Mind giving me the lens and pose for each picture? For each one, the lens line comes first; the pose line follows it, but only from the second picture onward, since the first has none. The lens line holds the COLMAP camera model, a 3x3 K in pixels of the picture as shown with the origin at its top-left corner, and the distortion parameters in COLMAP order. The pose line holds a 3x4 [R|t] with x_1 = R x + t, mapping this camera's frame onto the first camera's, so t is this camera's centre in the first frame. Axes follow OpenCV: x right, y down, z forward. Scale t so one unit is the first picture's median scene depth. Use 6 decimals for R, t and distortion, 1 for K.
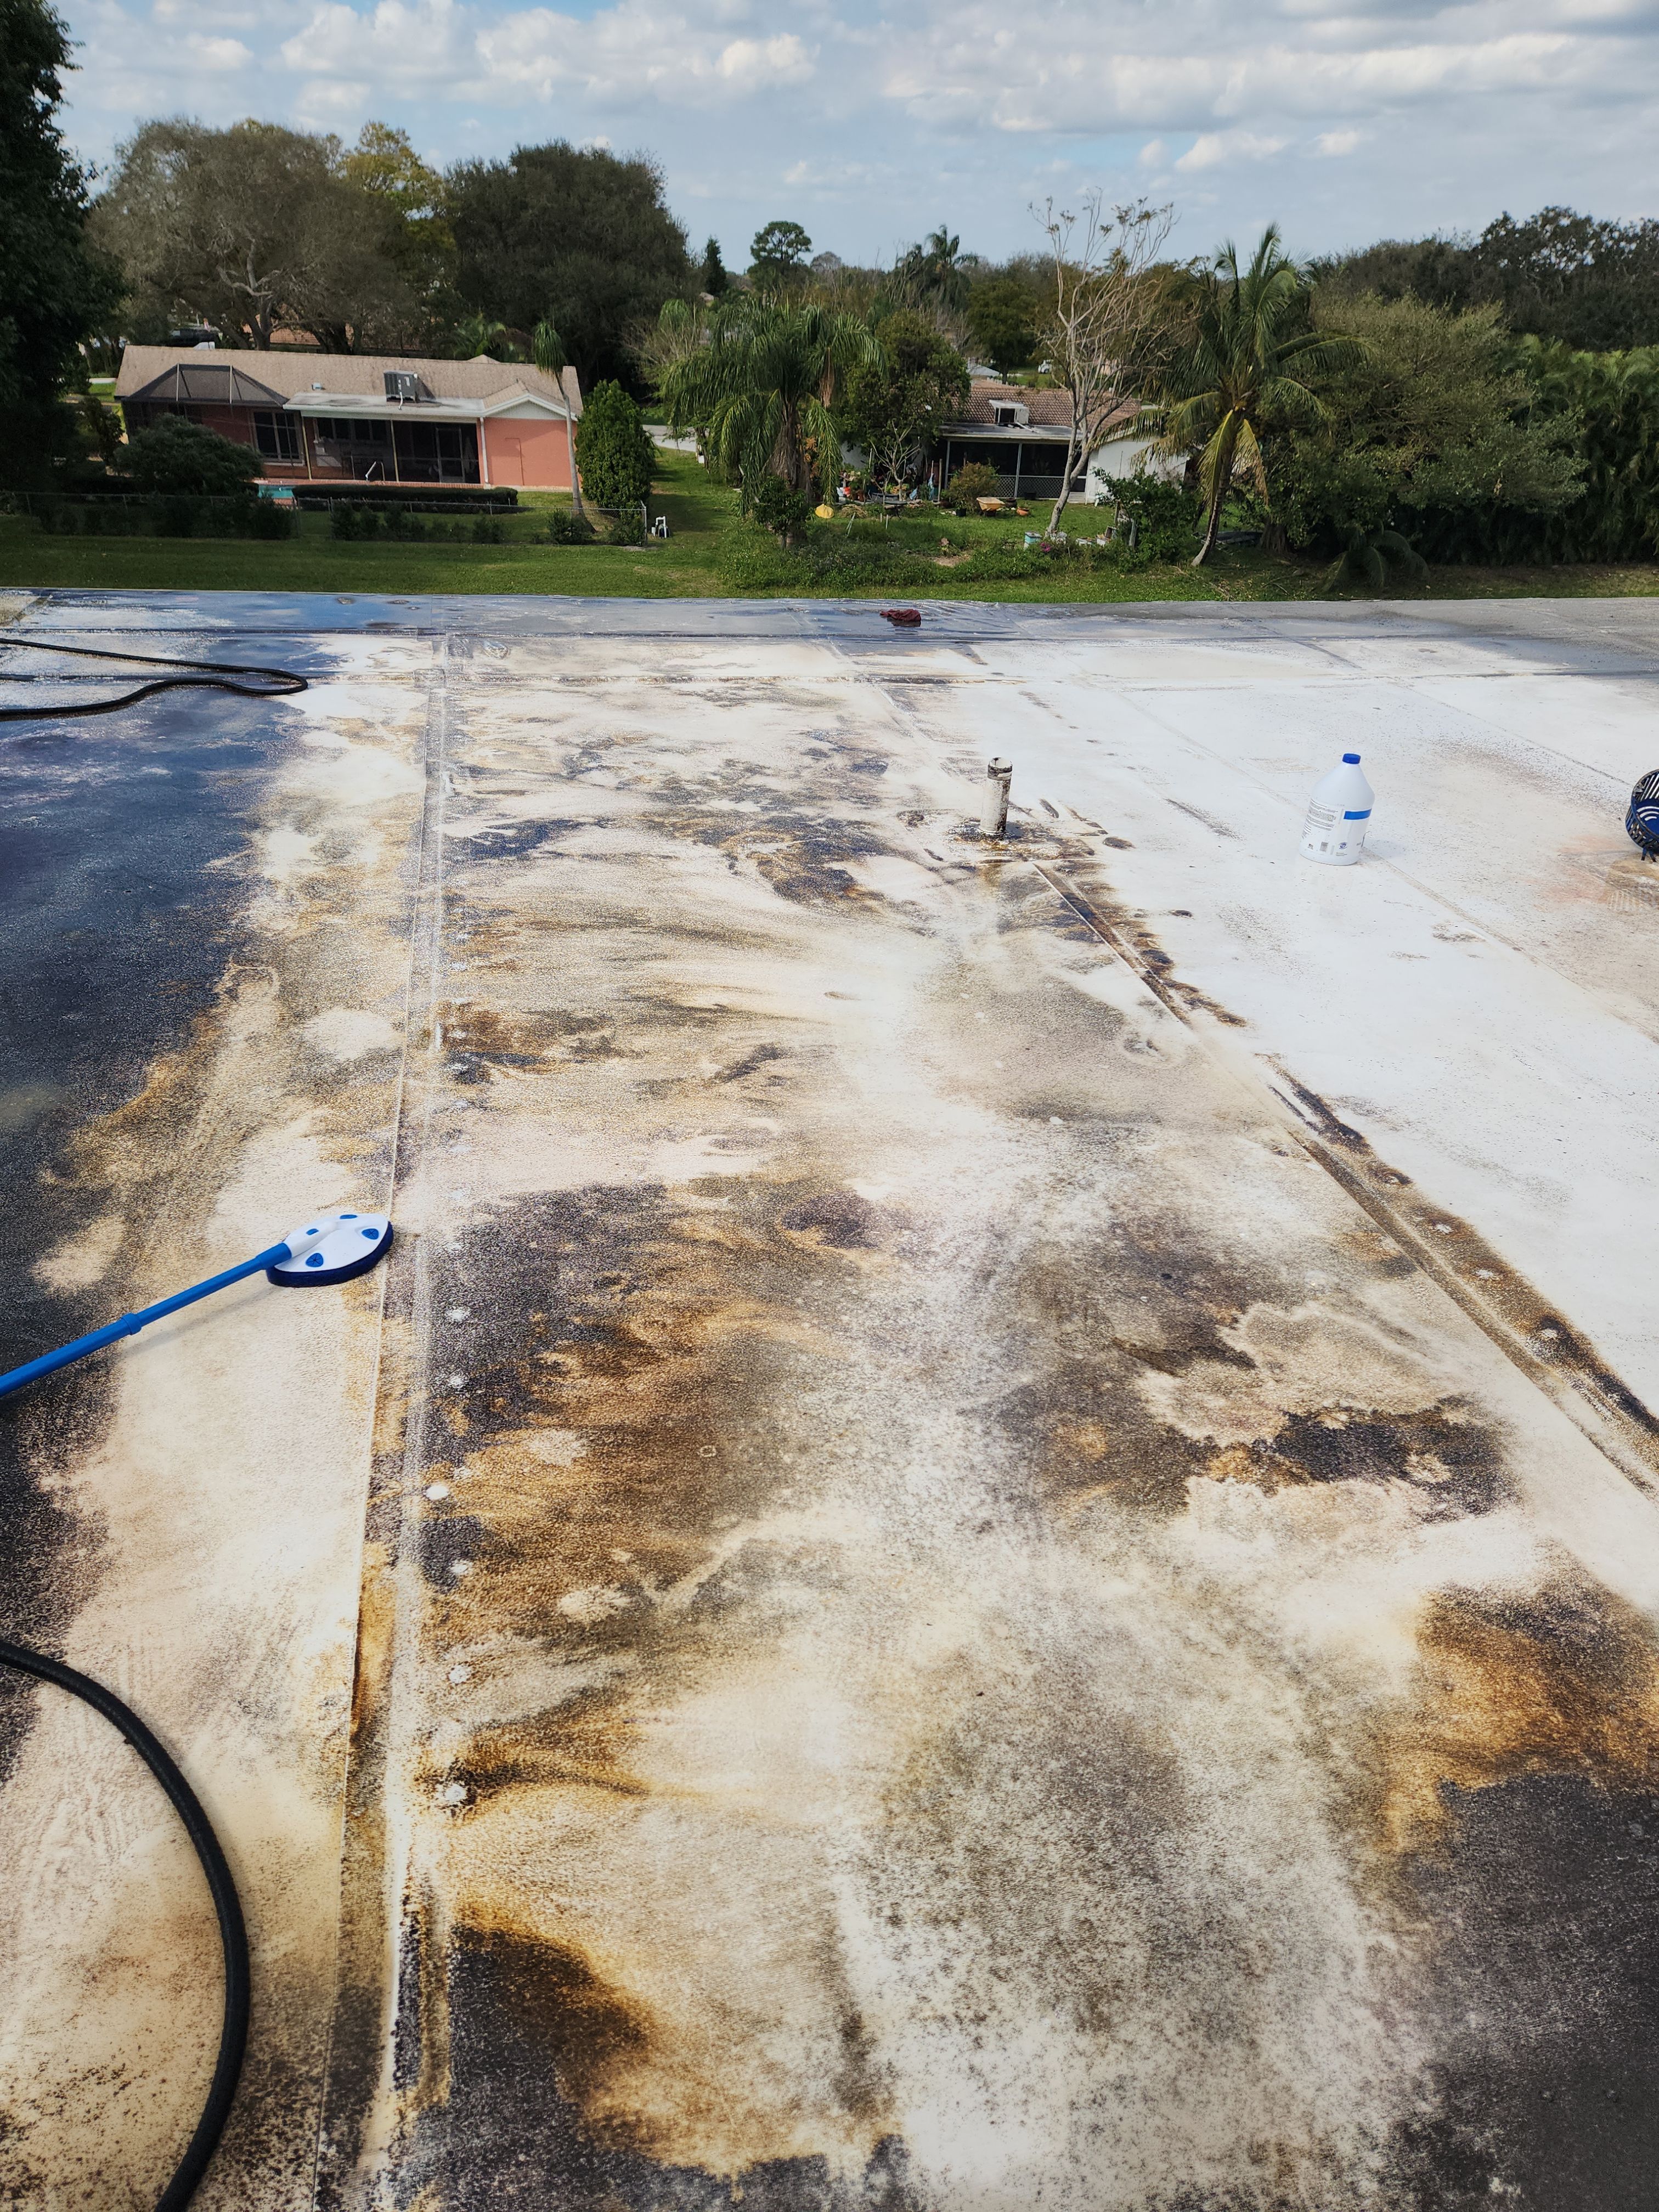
lens RADIAL K [[1462.9, 0, 818.4], [0, 1462.9, 1145.5], [0, 0, 1]] dist [0.066507, -0.049200]
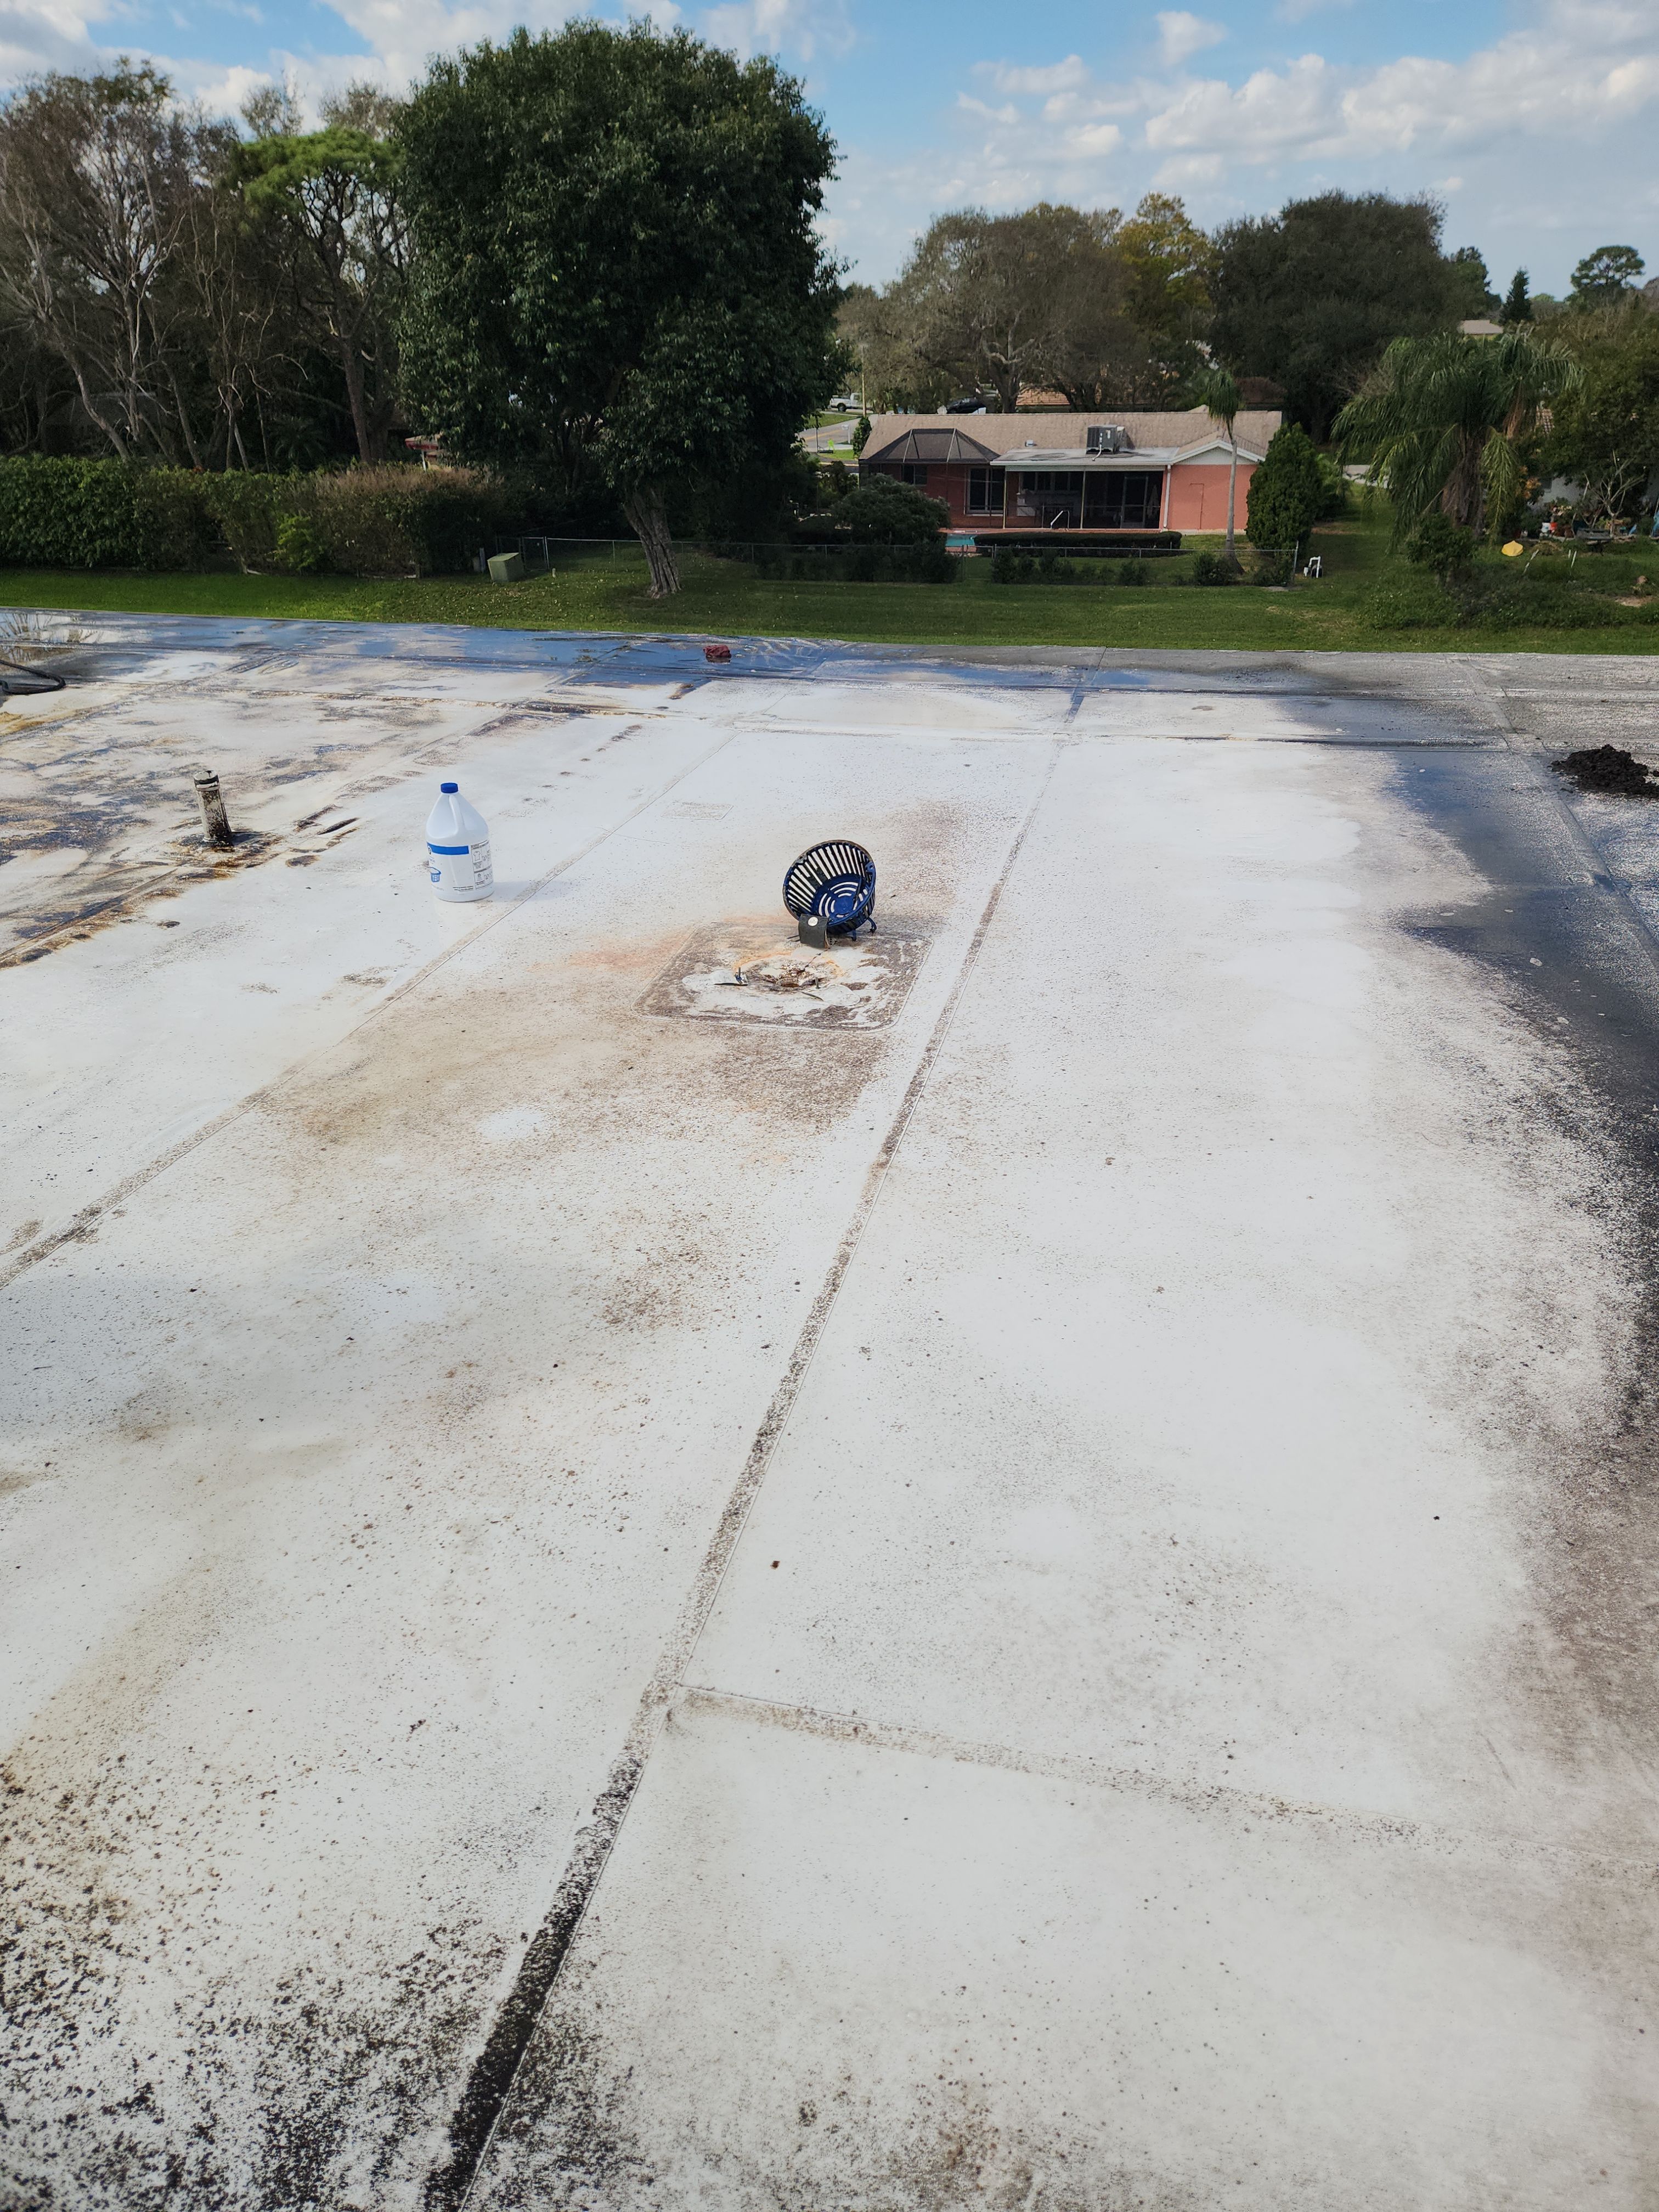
lens RADIAL K [[1494.2, 0, 875.5], [0, 1494.2, 1070.7], [0, 0, 1]] dist [0.094551, -0.080123]
pose [[0.888707, 0.144716, -0.435037, 0.867680], [-0.177343, 0.983523, -0.035112, -0.080599], [0.422788, 0.108355, 0.899728, 0.199649]]
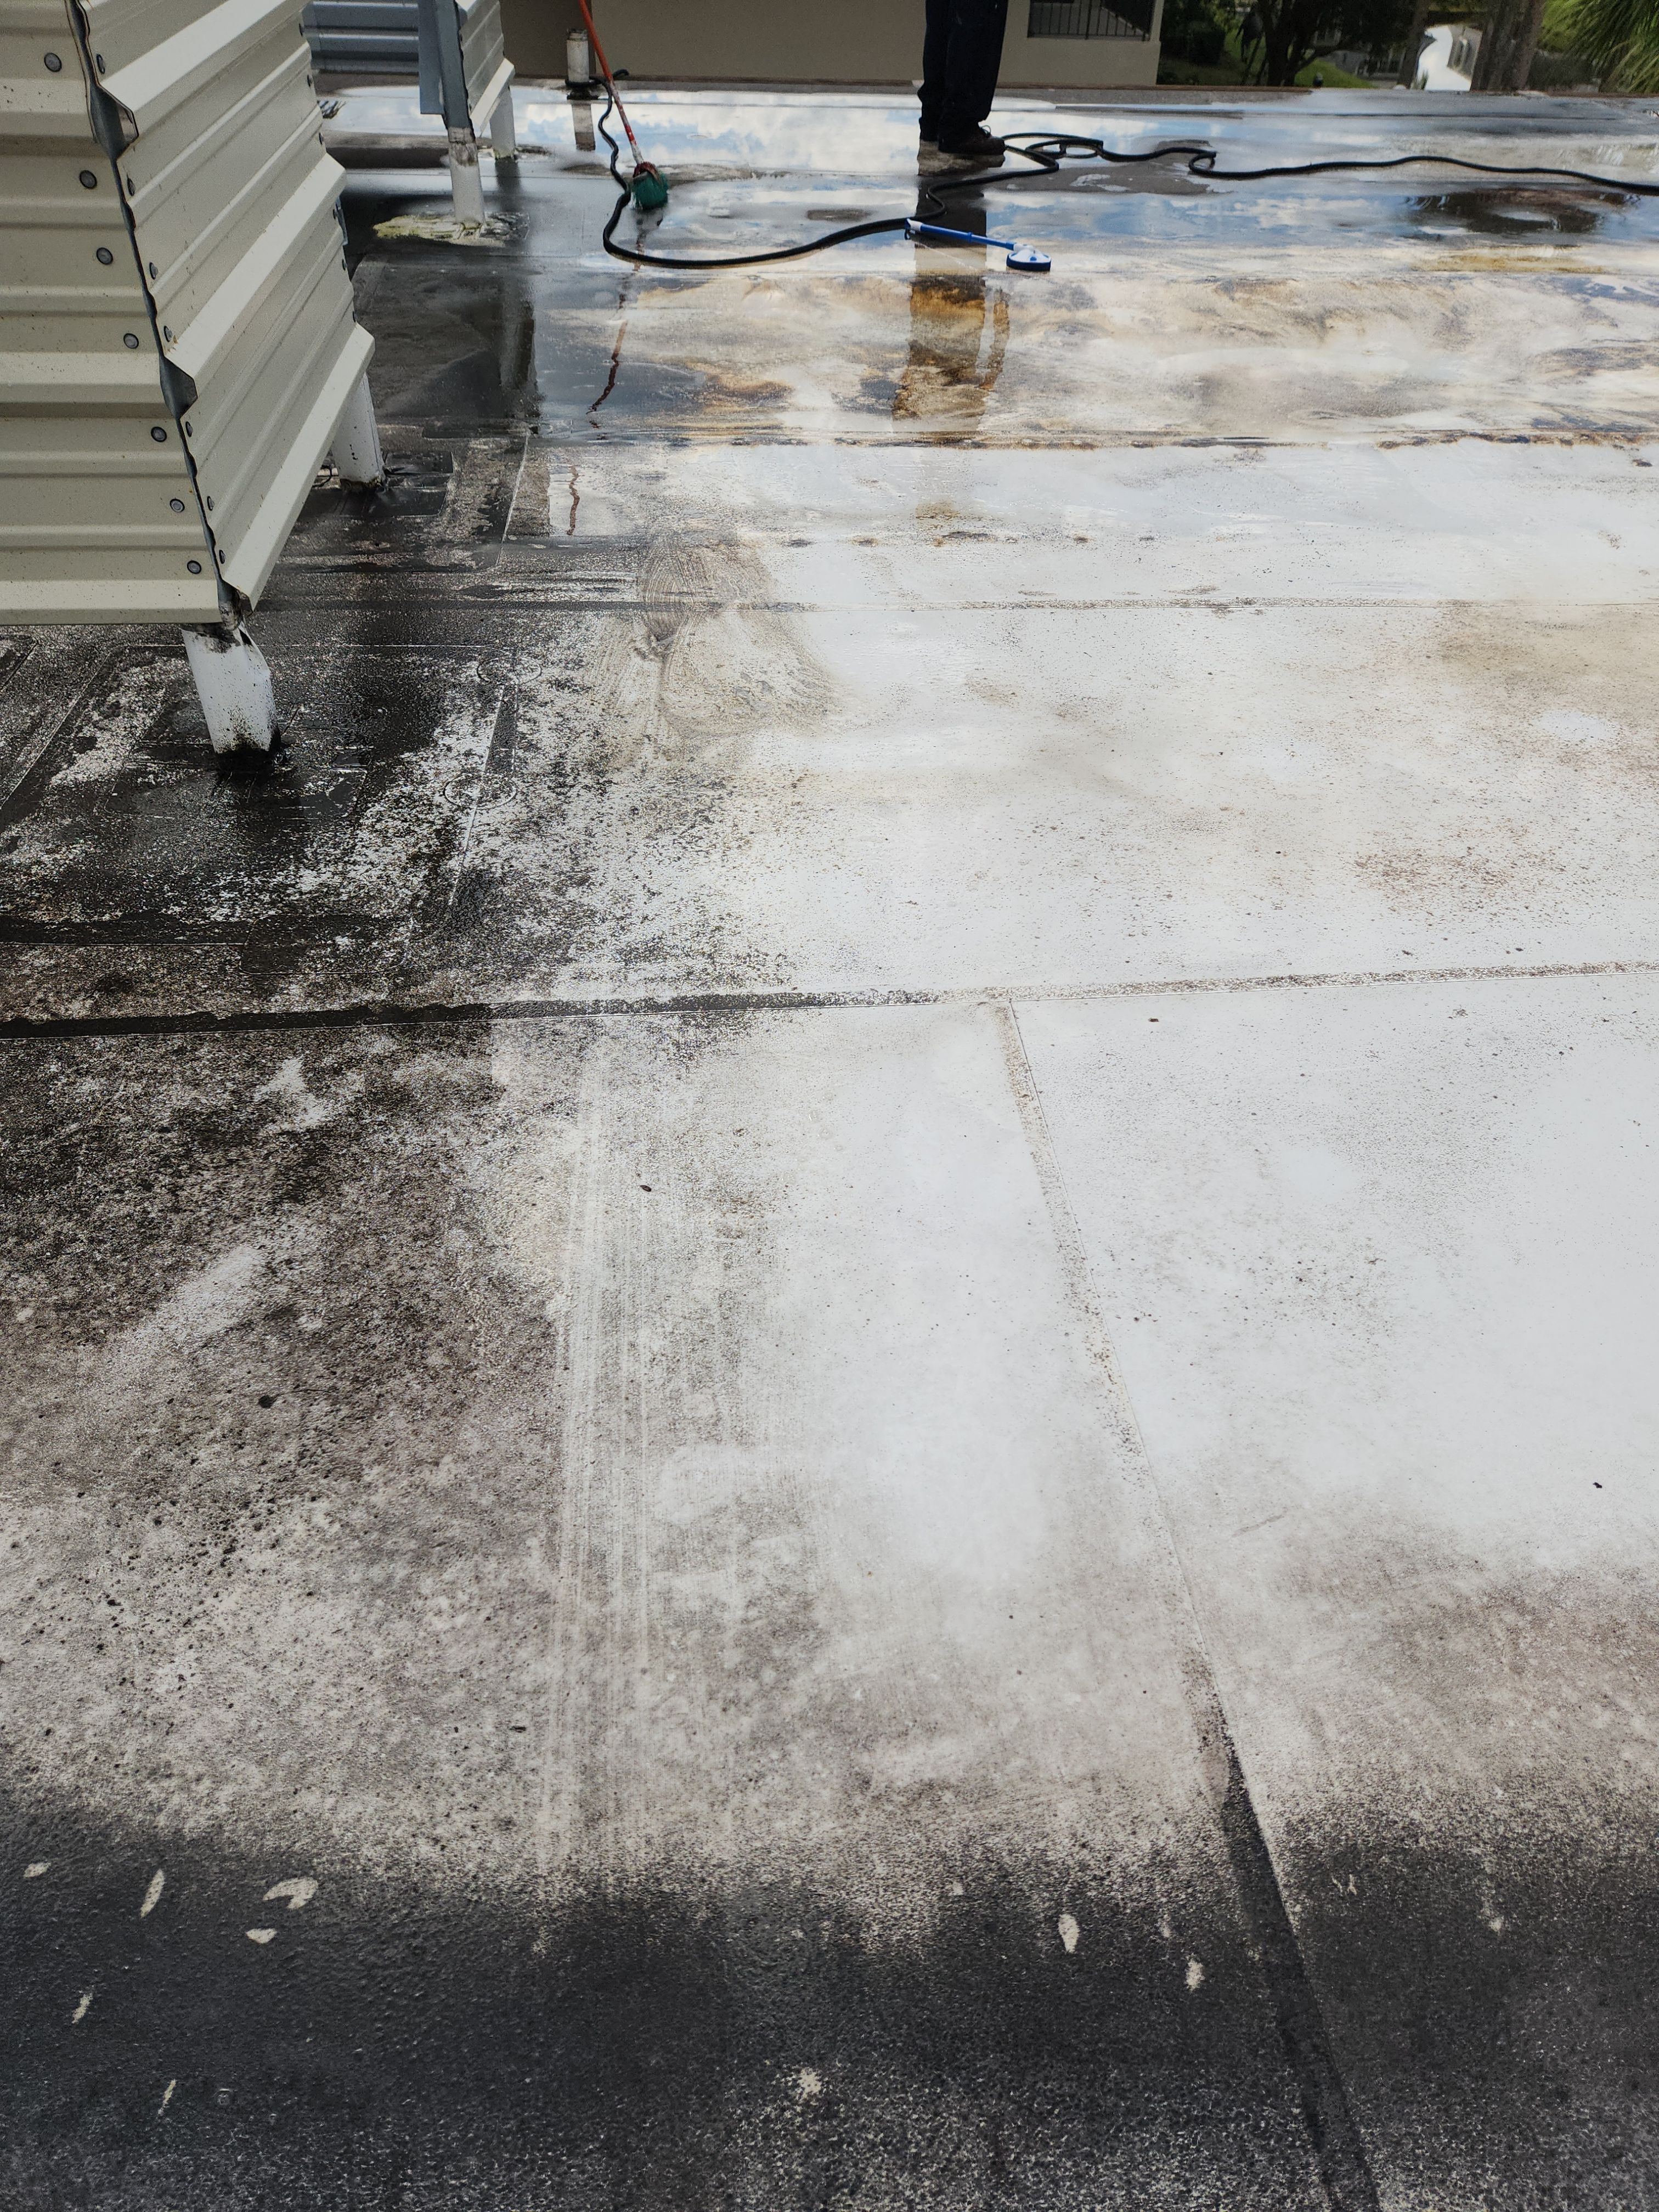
lens RADIAL K [[1494.2, 0, 804.7], [0, 1494.2, 1098.4], [0, 0, 1]] dist [0.094551, -0.080123]
pose [[-0.157316, 0.609741, -0.776832, 1.063535], [-0.528308, 0.612637, 0.587850, -0.154183], [0.834352, 0.502884, 0.225753, 0.375286]]
